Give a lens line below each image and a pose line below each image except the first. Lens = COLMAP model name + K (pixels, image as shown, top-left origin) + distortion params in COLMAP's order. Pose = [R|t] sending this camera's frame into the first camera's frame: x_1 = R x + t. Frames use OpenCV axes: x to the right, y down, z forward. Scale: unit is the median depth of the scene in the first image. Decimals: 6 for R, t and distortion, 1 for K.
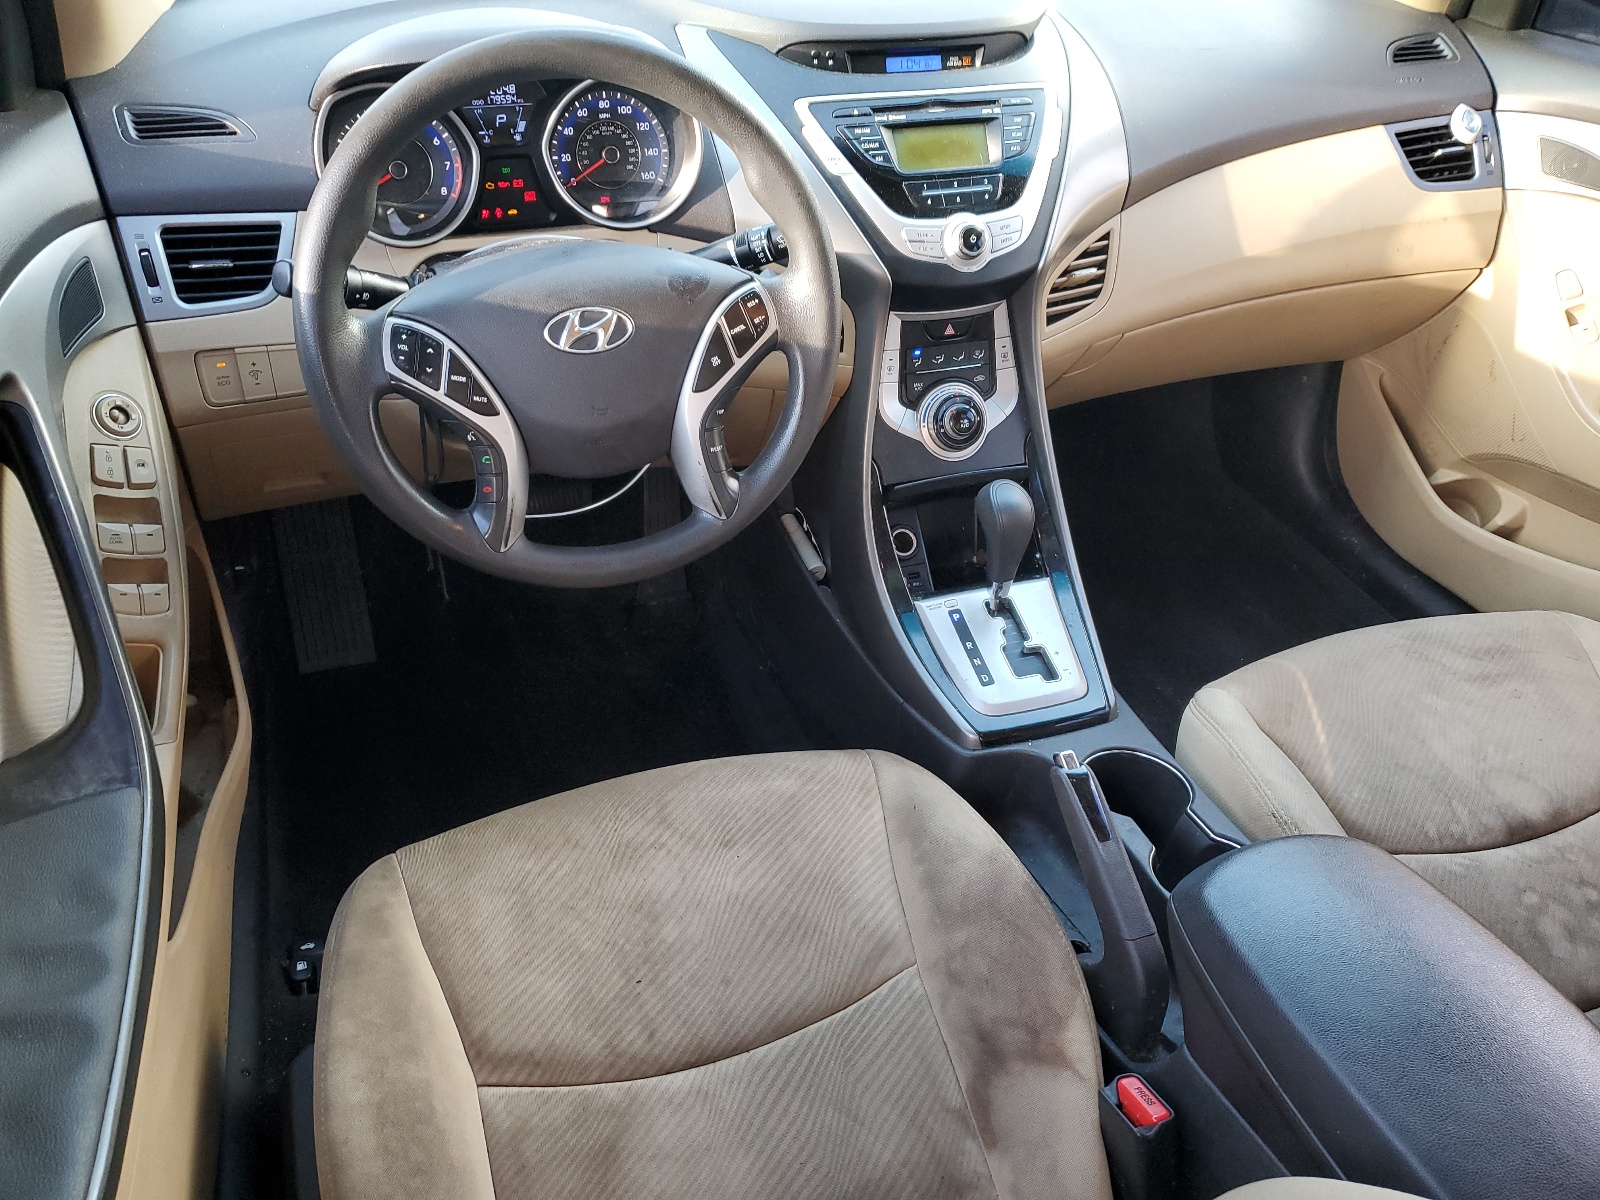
lens RADIAL K [[1218.2, 0, 787.1], [0, 1218.2, 605.2], [0, 0, 1]] dist [-0.003743, -0.000760]
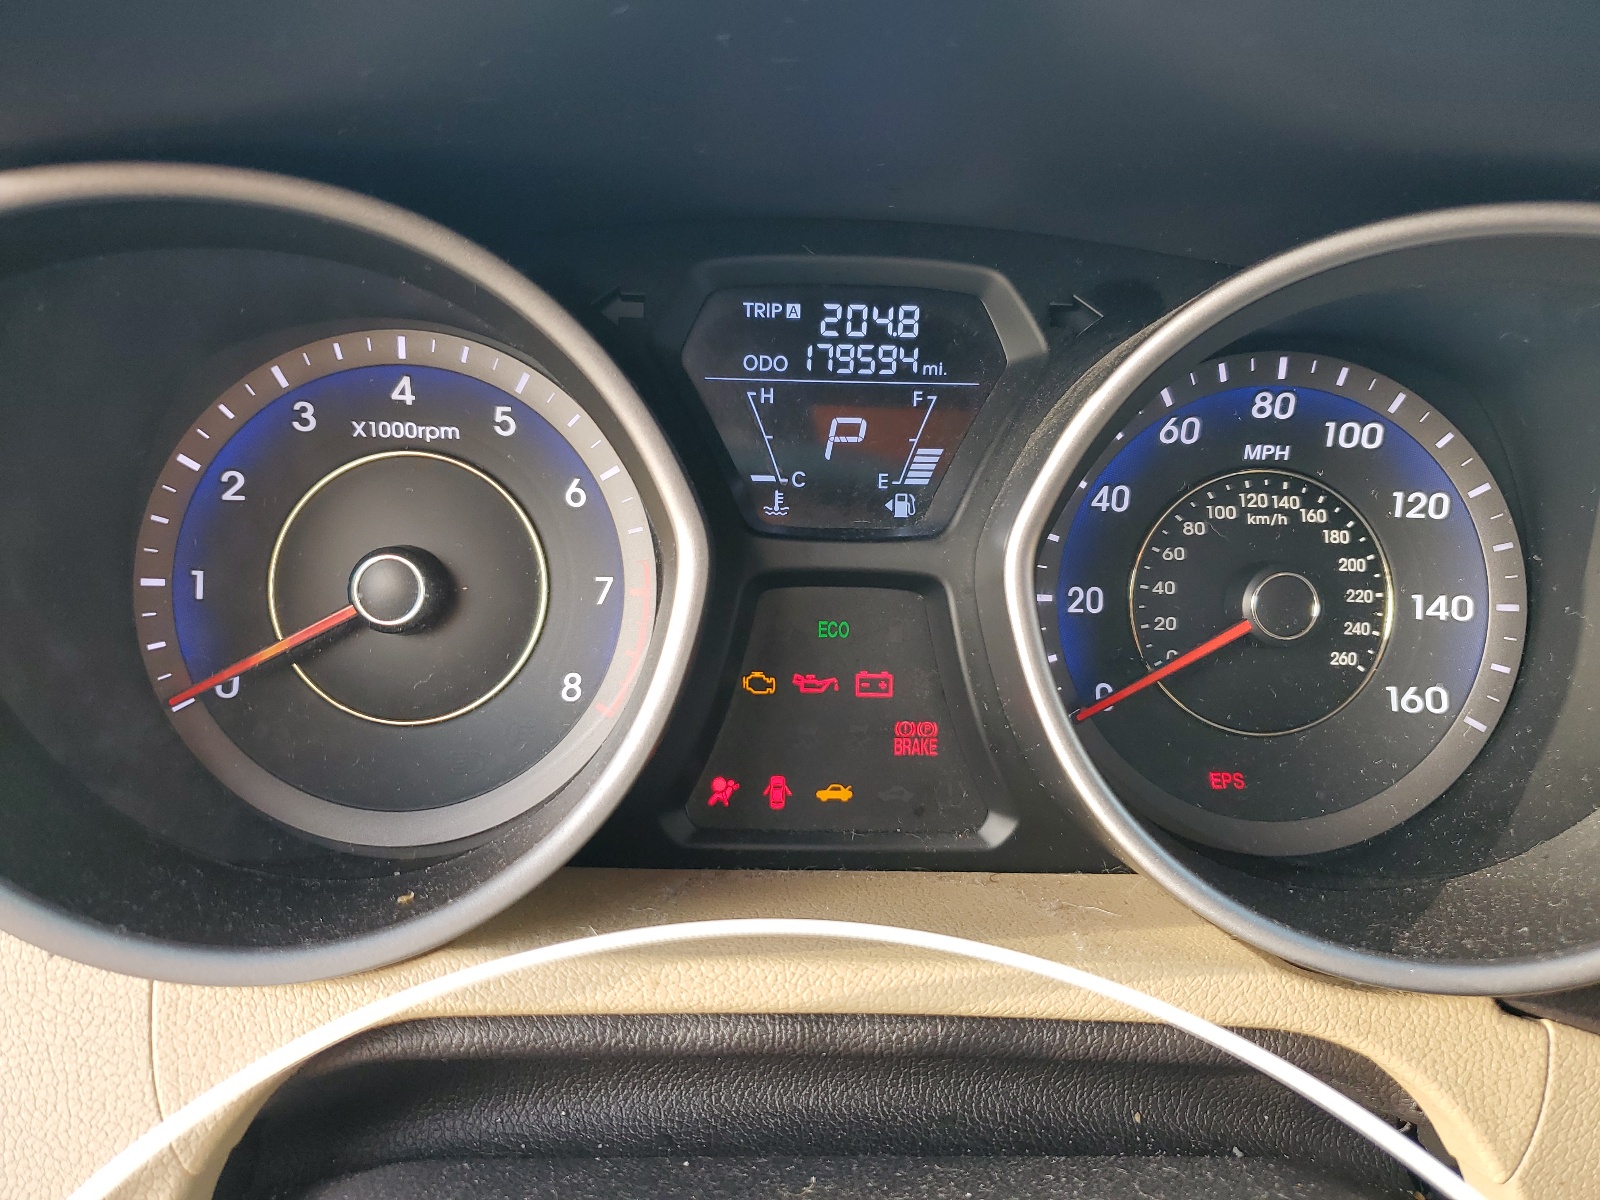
lens RADIAL K [[1218.2, 0, 798.2], [0, 1218.2, 595.5], [0, 0, 1]] dist [-0.003743, -0.000760]
pose [[0.958480, 0.086655, -0.271676, -0.171820], [-0.171938, 0.935669, -0.308156, -0.286486], [0.227496, 0.342073, 0.911719, 0.772371]]
